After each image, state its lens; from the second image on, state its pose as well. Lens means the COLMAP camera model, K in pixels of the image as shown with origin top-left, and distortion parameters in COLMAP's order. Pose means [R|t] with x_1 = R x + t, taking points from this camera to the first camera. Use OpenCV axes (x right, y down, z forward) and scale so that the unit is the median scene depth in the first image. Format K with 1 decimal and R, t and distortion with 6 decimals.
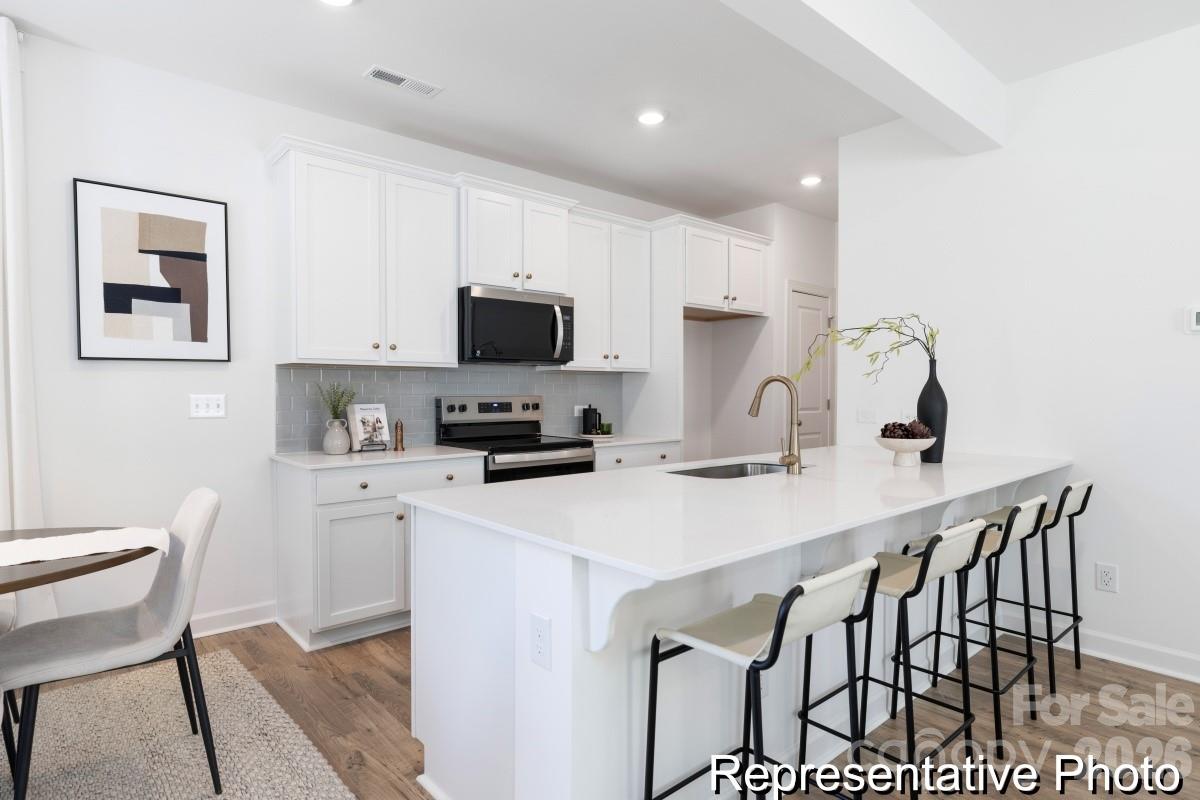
lens RADIAL K [[642.8, 0, 605.4], [0, 642.8, 403.4], [0, 0, 1]] dist [-0.001145, -0.000382]
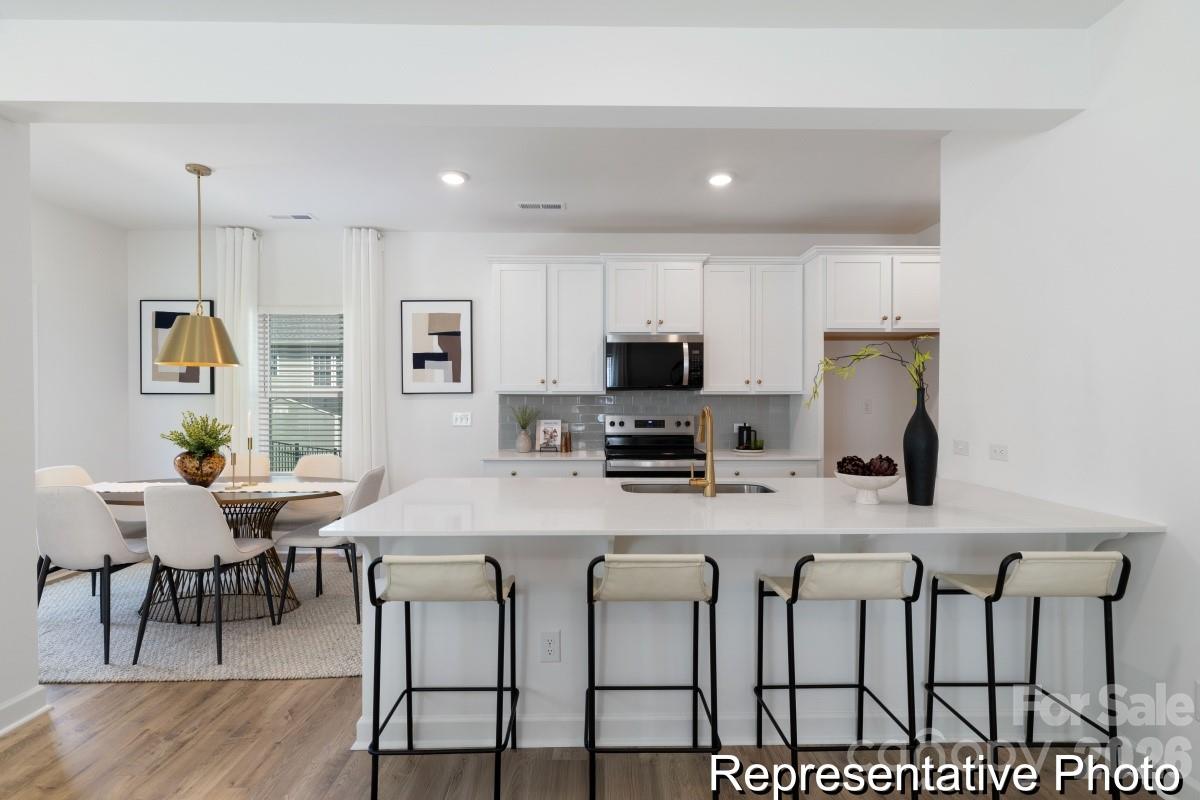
lens RADIAL K [[544.9, 0, 603.2], [0, 544.9, 404.3], [0, 0, 1]] dist [0.000930, 0.000486]
pose [[0.762555, 0.007322, -0.646882, 0.578477], [-0.014492, 0.999878, -0.005766, -0.031361], [0.646761, 0.013771, 0.762568, 0.122909]]
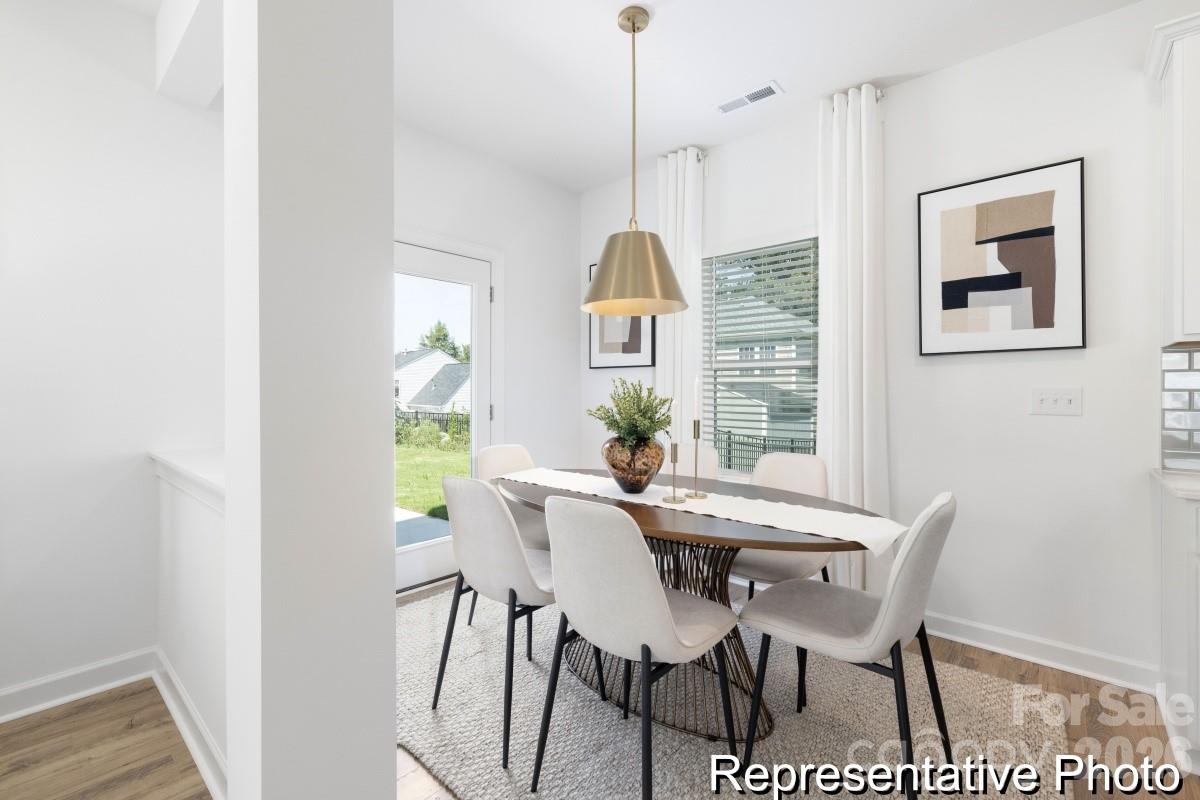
lens RADIAL K [[526.3, 0, 594.7], [0, 526.3, 390.1], [0, 0, 1]] dist [-0.002568, 0.000307]
pose [[0.119886, -0.002133, -0.992785, 0.008354], [-0.022355, 0.999738, -0.004847, 0.006041], [0.992536, 0.022775, 0.119807, 0.282356]]
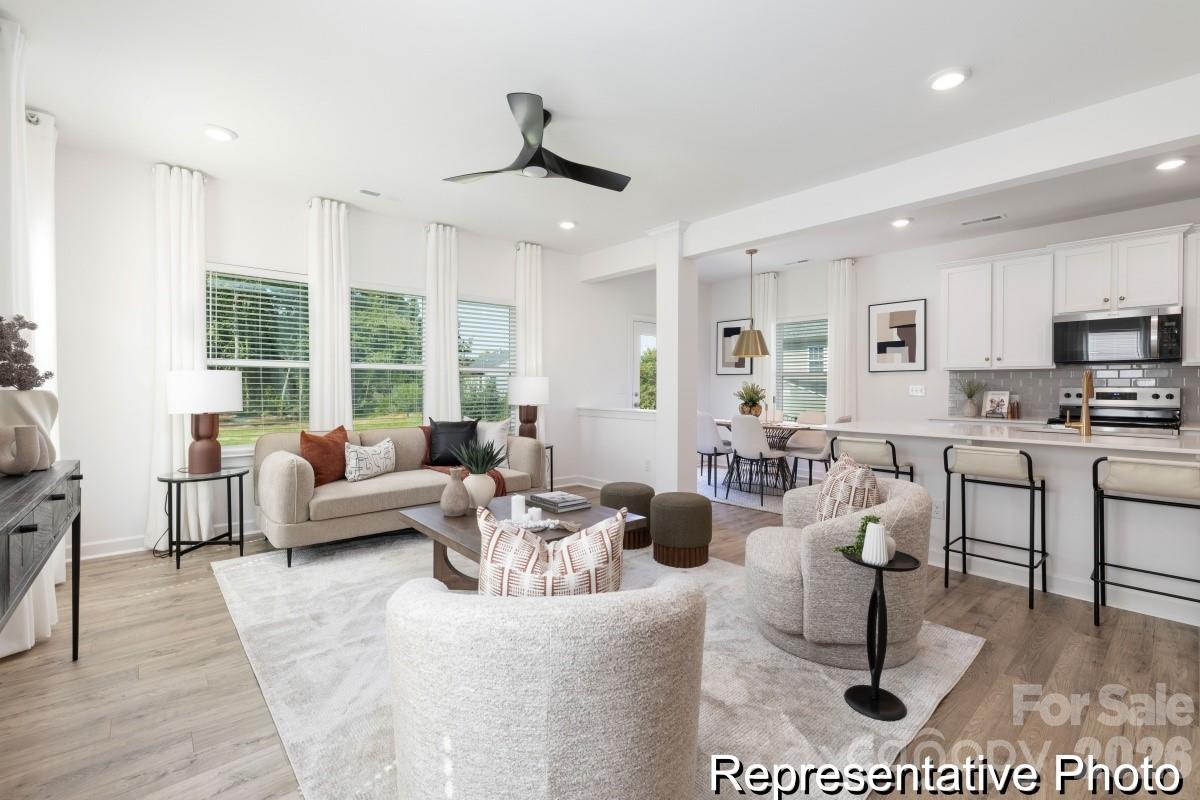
lens RADIAL K [[526.3, 0, 594.7], [0, 526.3, 390.1], [0, 0, 1]] dist [-0.002568, 0.000307]
pose [[-0.008566, 0.006656, -0.999941, 1.162518], [-0.025501, 0.999651, 0.006873, 0.017334], [0.999638, 0.025558, -0.008393, -0.106086]]
